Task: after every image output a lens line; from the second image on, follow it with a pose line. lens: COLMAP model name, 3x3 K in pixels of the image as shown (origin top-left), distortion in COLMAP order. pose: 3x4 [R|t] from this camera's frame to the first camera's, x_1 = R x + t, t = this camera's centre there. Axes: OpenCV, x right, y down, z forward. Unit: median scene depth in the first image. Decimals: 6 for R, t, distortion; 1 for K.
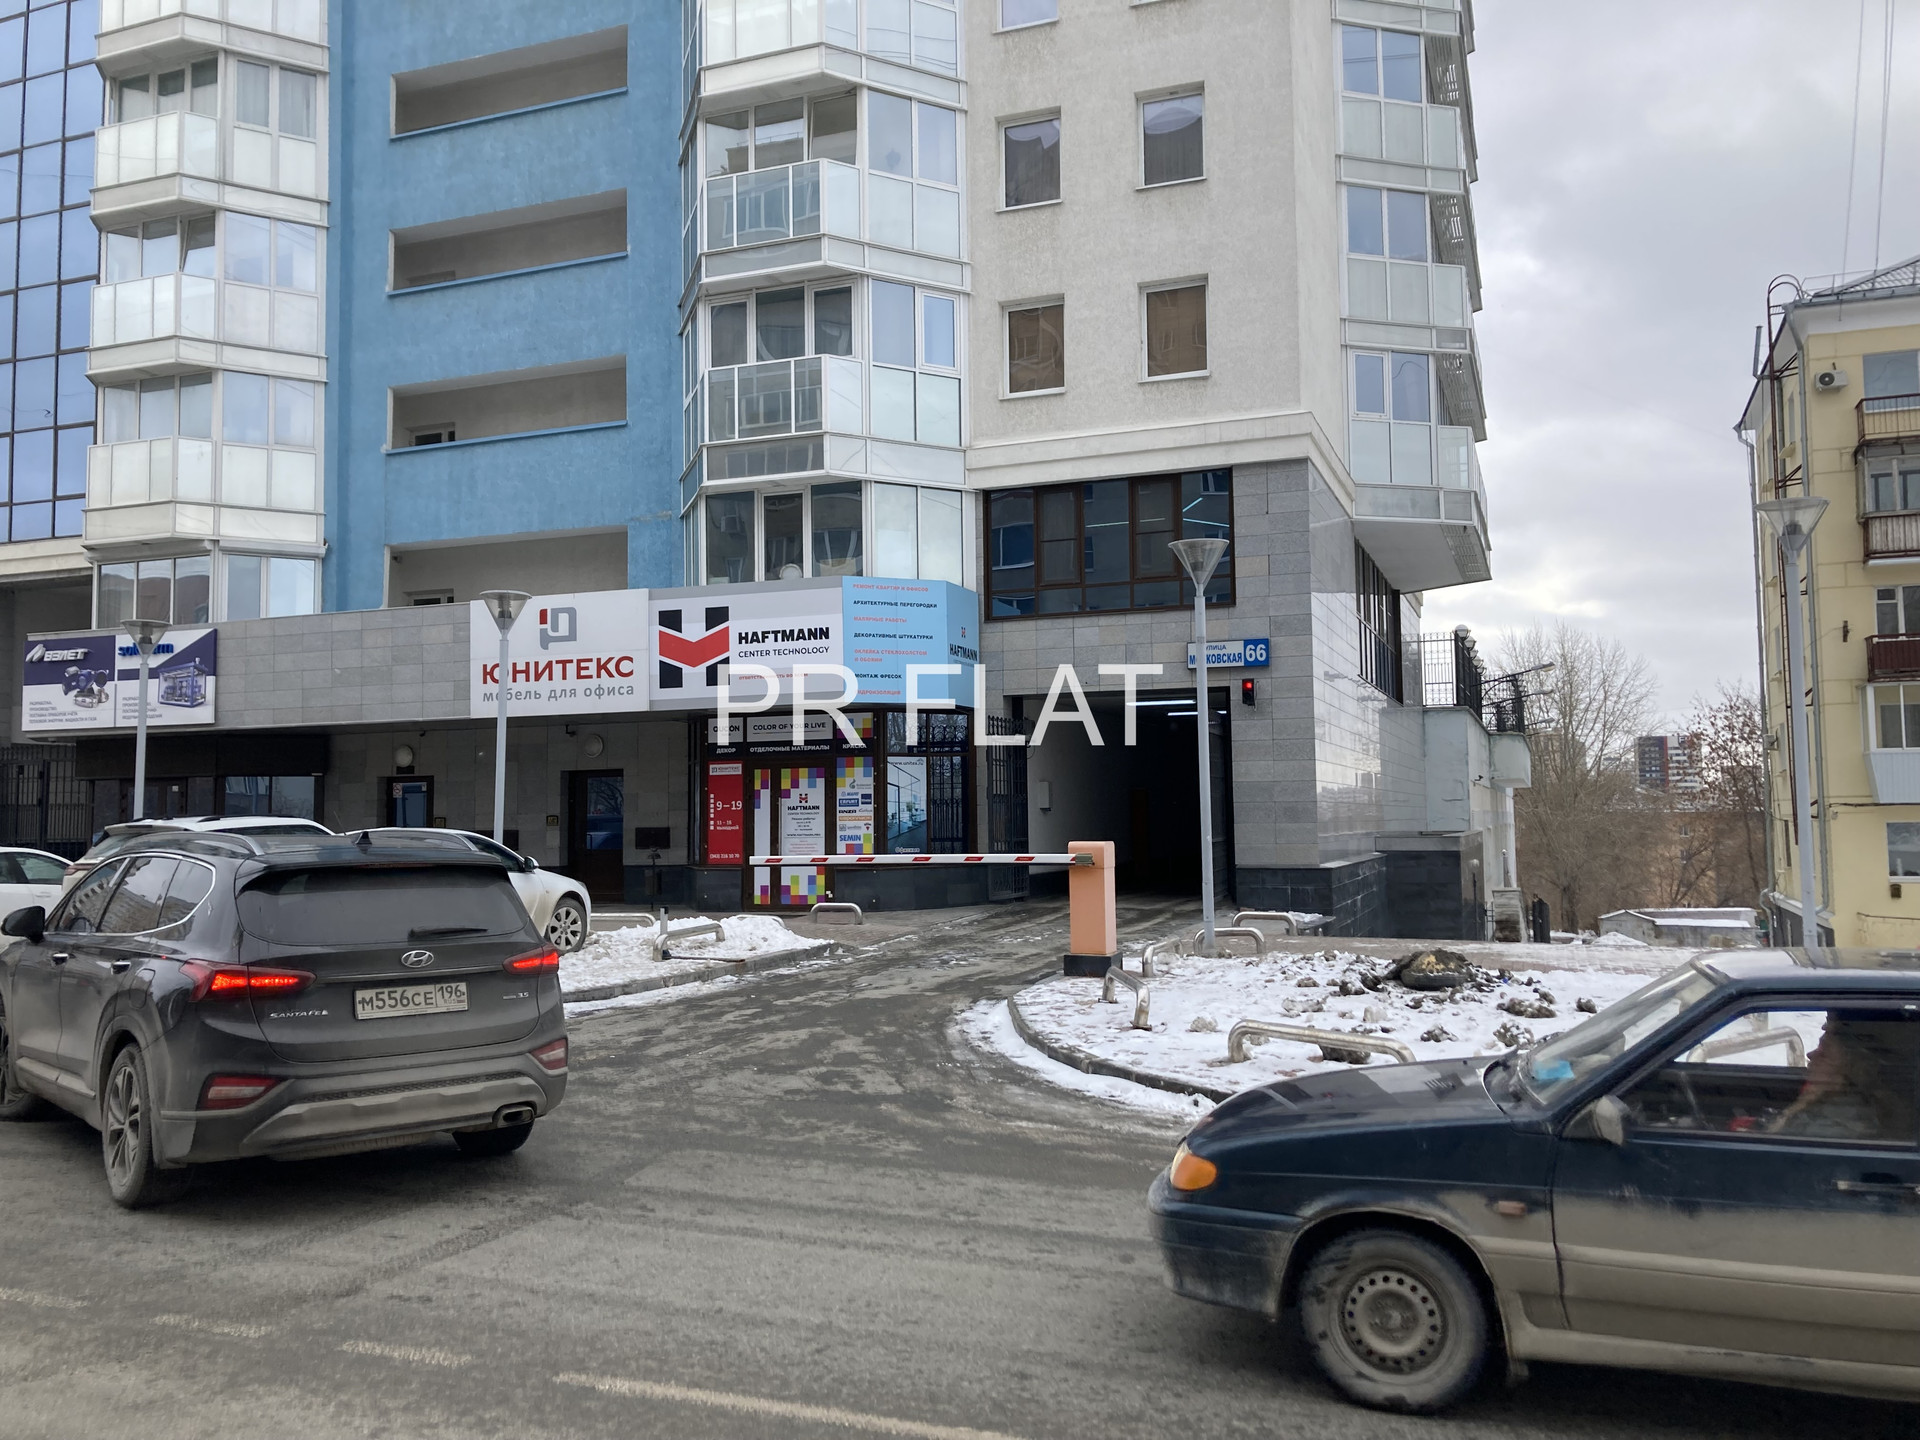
lens RADIAL K [[1568.2, 0, 974.7], [0, 1568.2, 709.7], [0, 0, 1]] dist [0.051006, -0.041021]
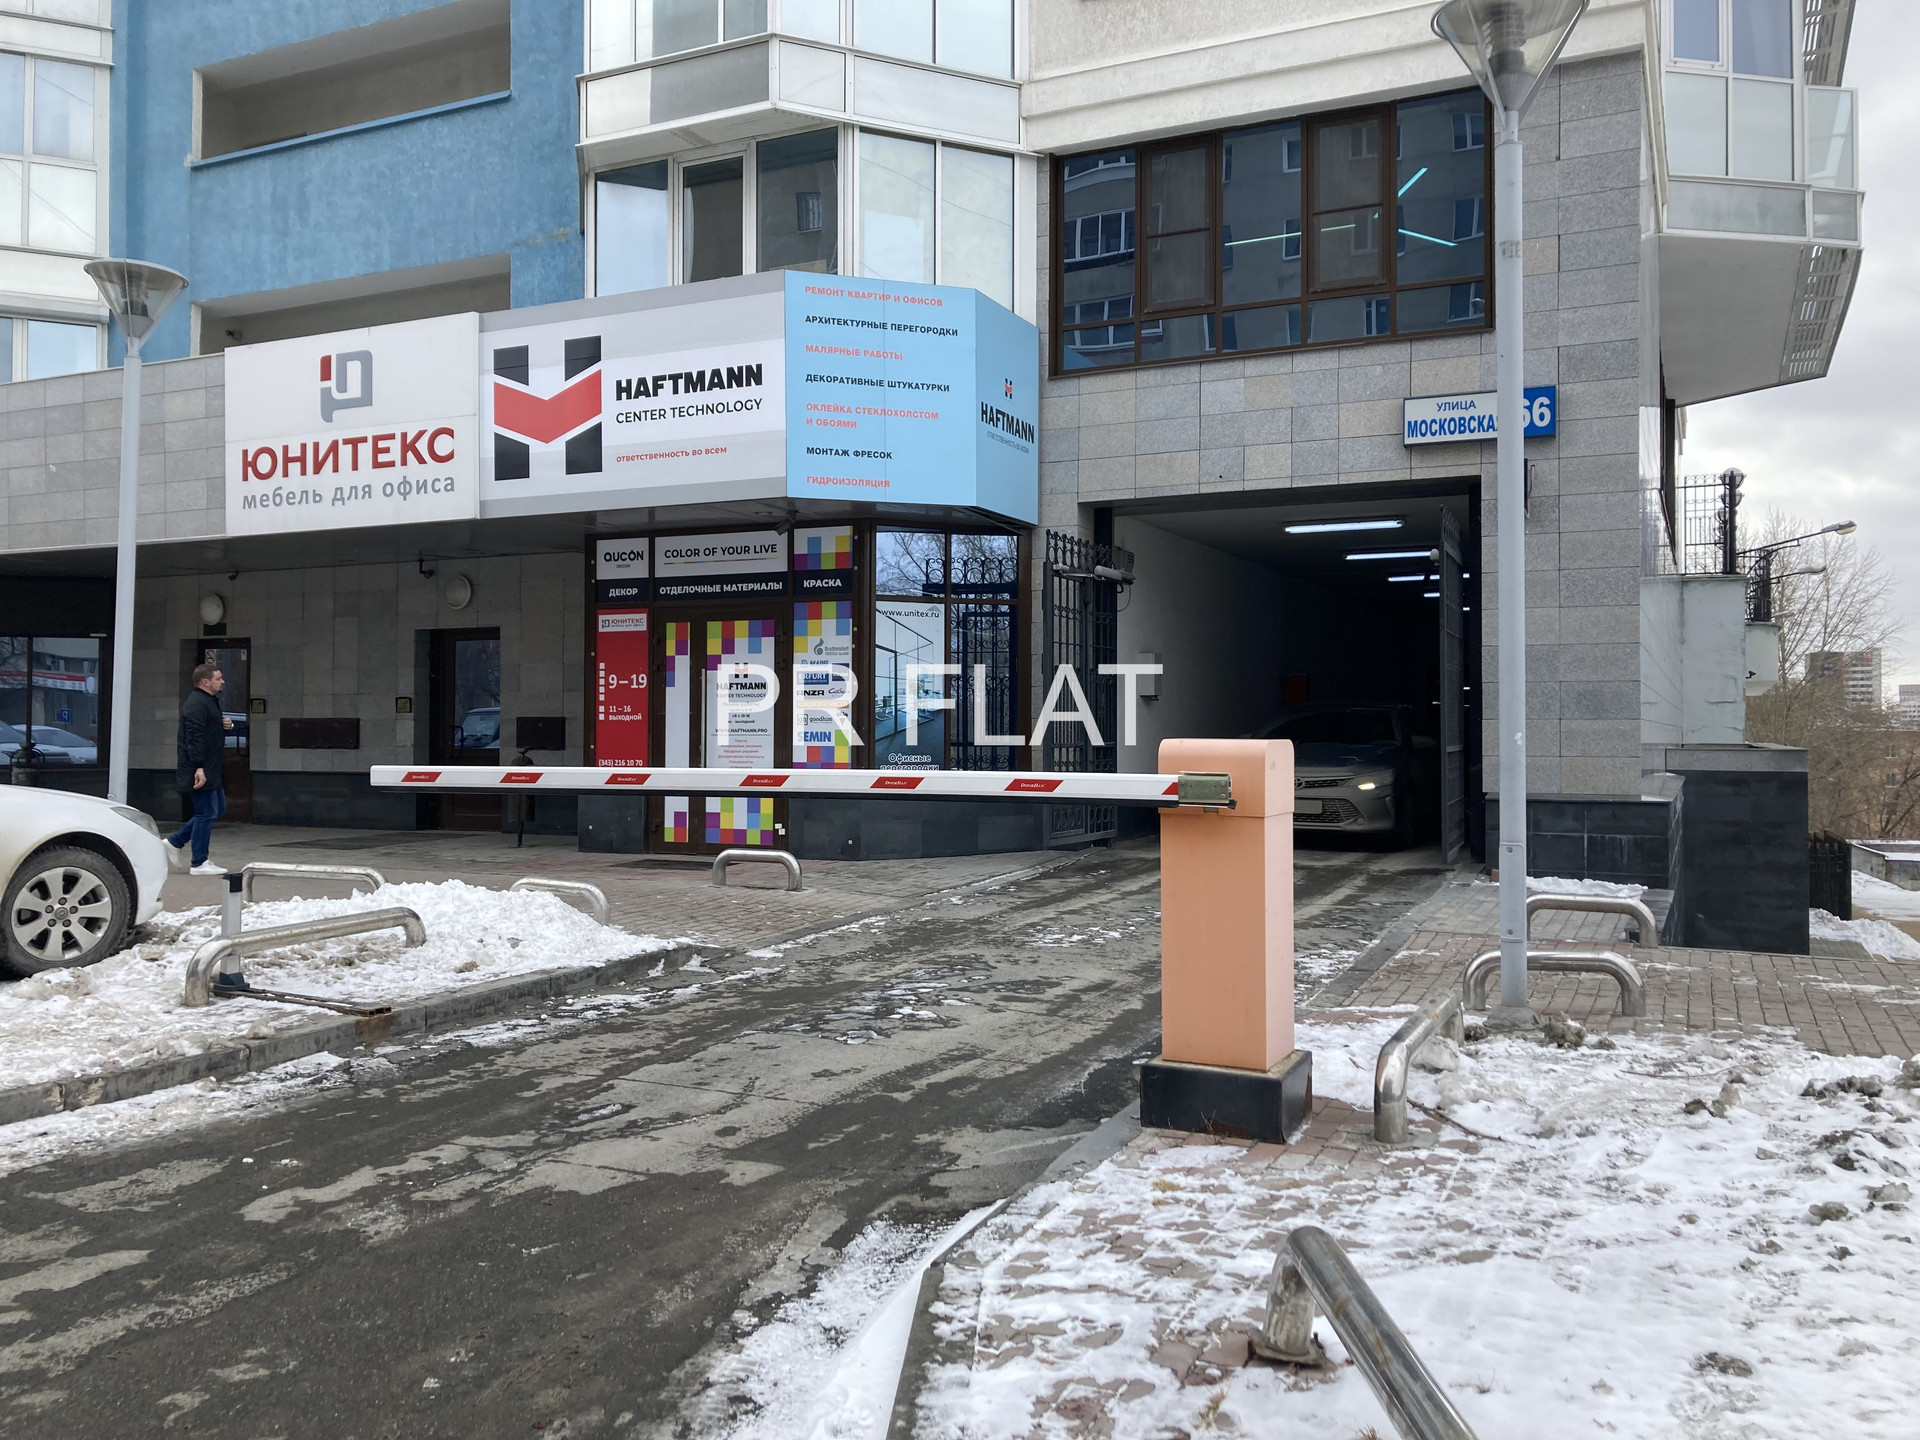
lens RADIAL K [[1568.2, 0, 959.0], [0, 1568.2, 721.3], [0, 0, 1]] dist [0.051006, -0.041021]
pose [[0.995812, 0.014034, -0.090346, 0.029002], [-0.008212, 0.997885, 0.064487, 0.036527], [0.091060, -0.063475, 0.993820, 0.406463]]
